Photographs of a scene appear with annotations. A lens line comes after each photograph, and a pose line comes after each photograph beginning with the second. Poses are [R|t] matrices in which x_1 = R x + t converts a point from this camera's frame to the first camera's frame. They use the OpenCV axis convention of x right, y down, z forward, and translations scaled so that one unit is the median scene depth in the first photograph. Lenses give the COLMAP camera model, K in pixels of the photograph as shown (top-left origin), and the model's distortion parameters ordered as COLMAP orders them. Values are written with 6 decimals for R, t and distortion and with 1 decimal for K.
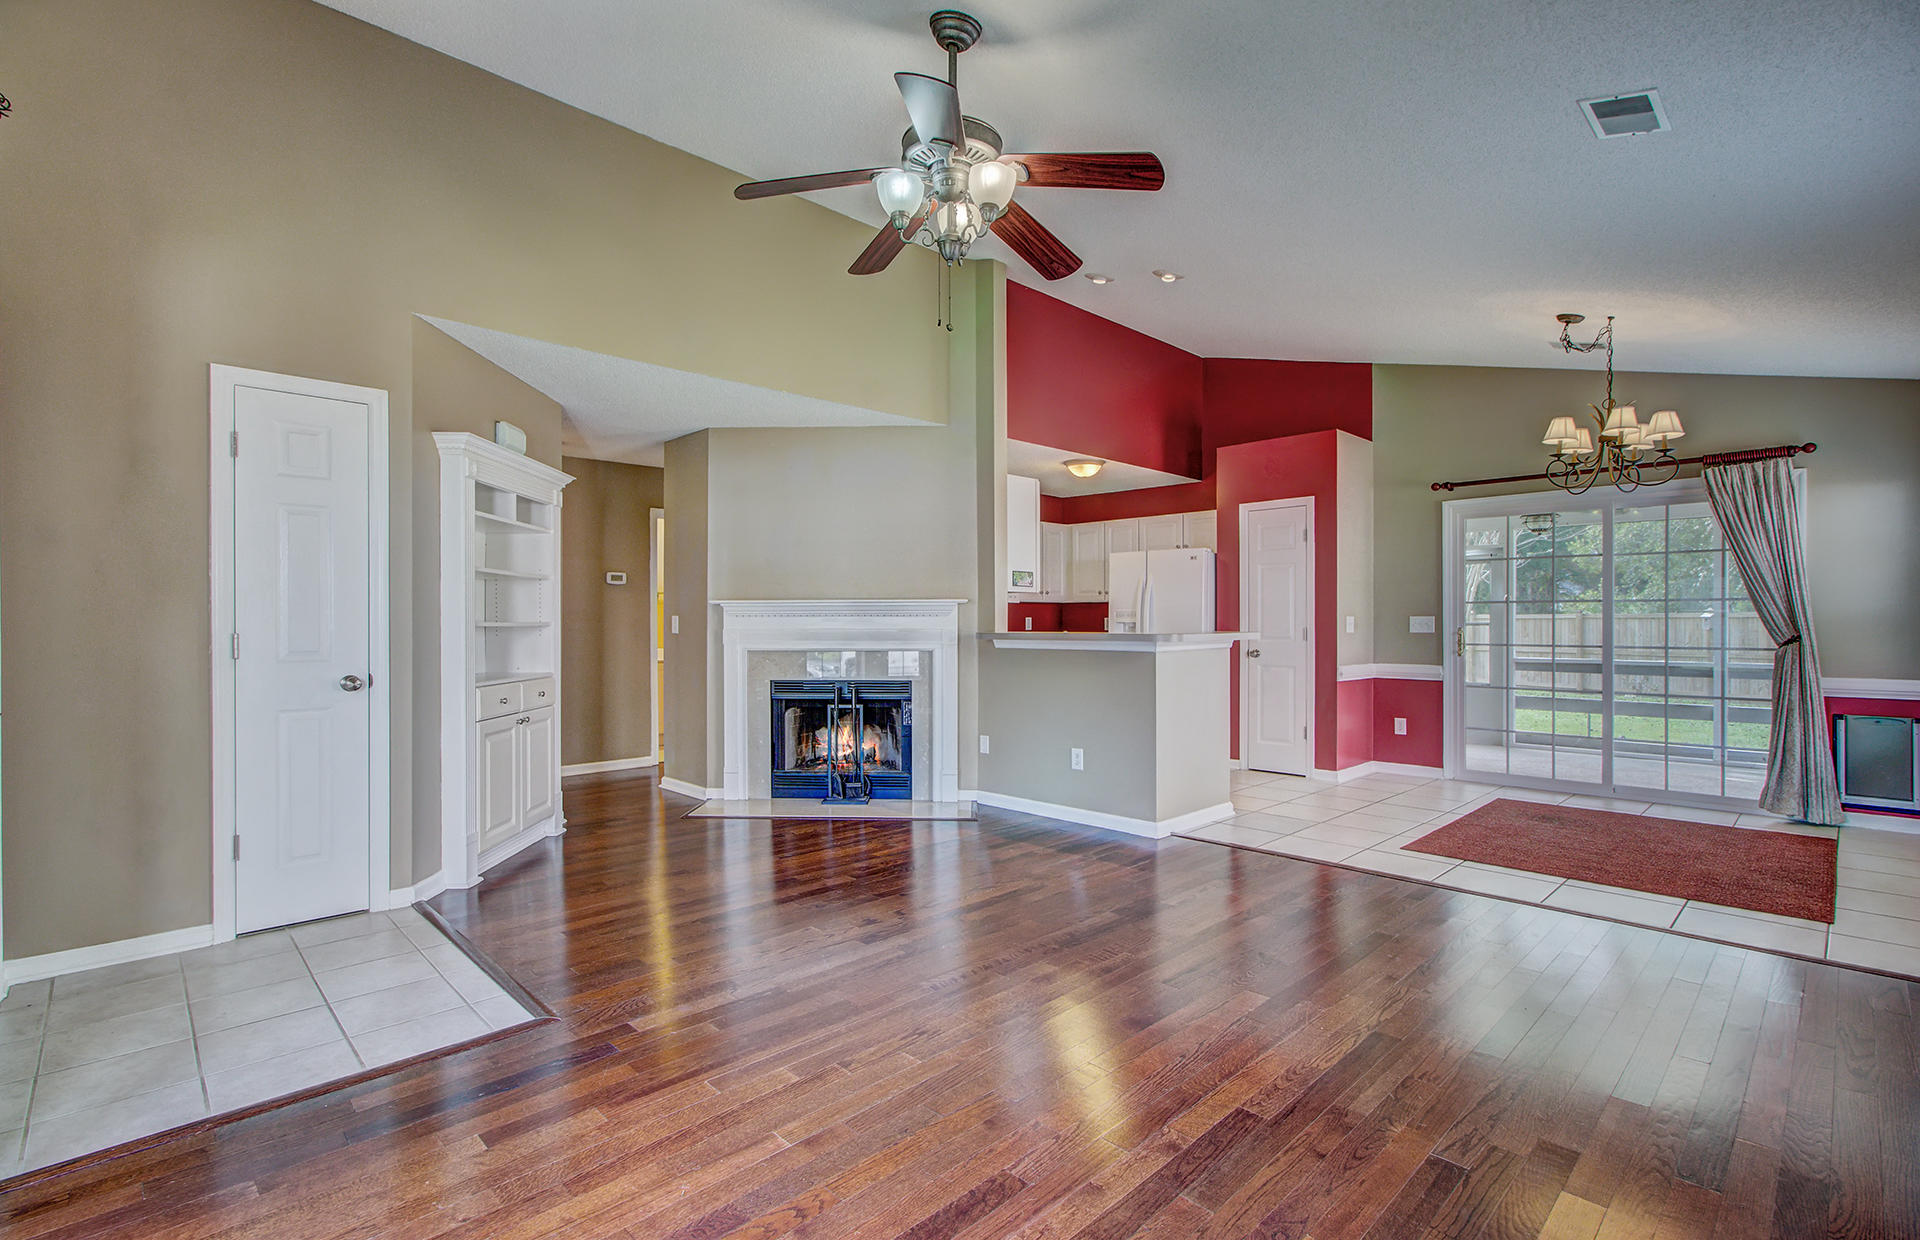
lens RADIAL K [[879.8, 0, 956.5], [0, 879.8, 630.4], [0, 0, 1]] dist [-0.005724, 0.001916]
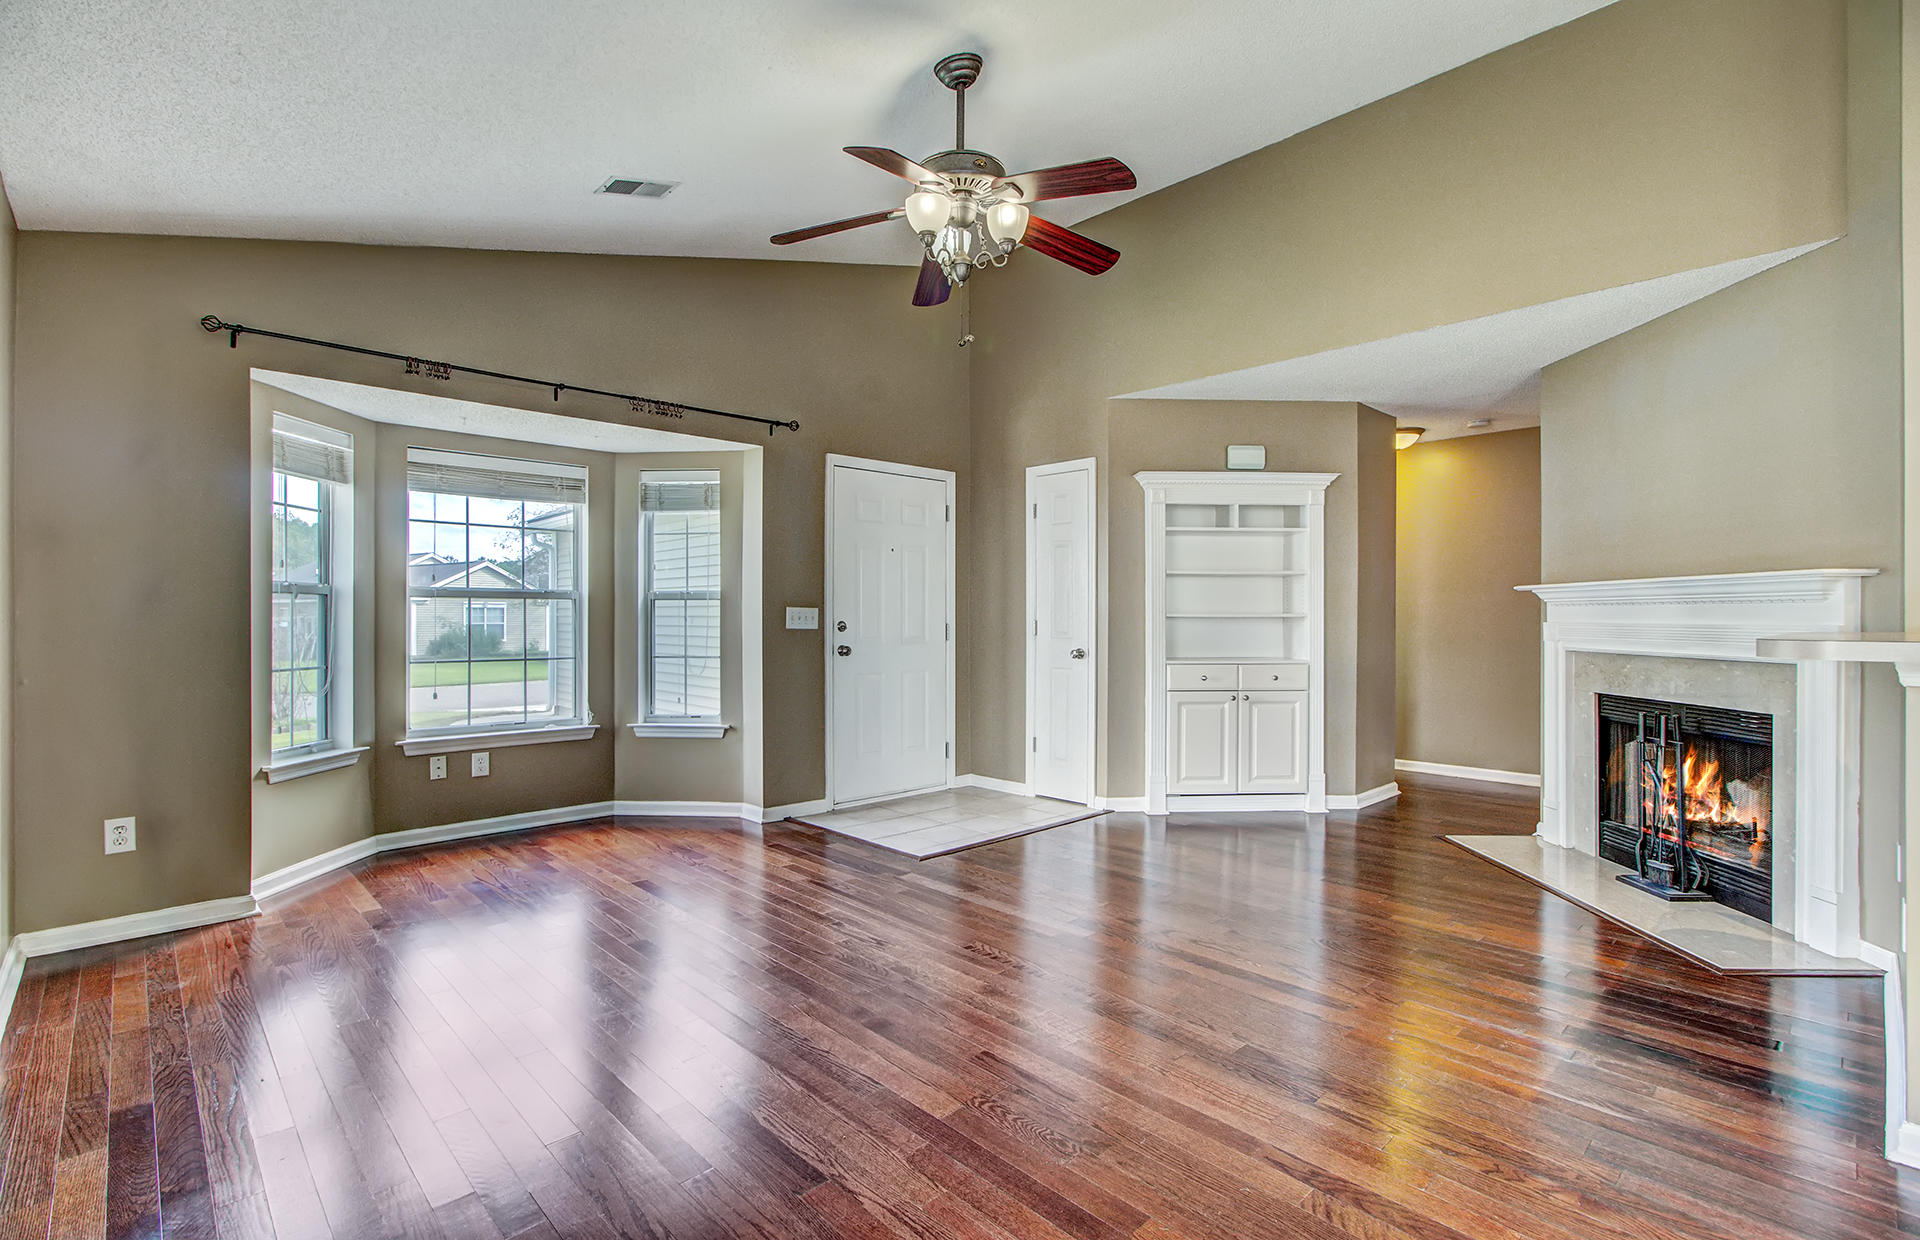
lens RADIAL K [[879.8, 0, 954.4], [0, 879.8, 622.3], [0, 0, 1]] dist [-0.005724, 0.001916]
pose [[-0.011625, 0.009296, -0.999889, 0.511195], [-0.007159, 0.999930, 0.009380, -0.004802], [0.999907, 0.007267, -0.011557, 0.475795]]
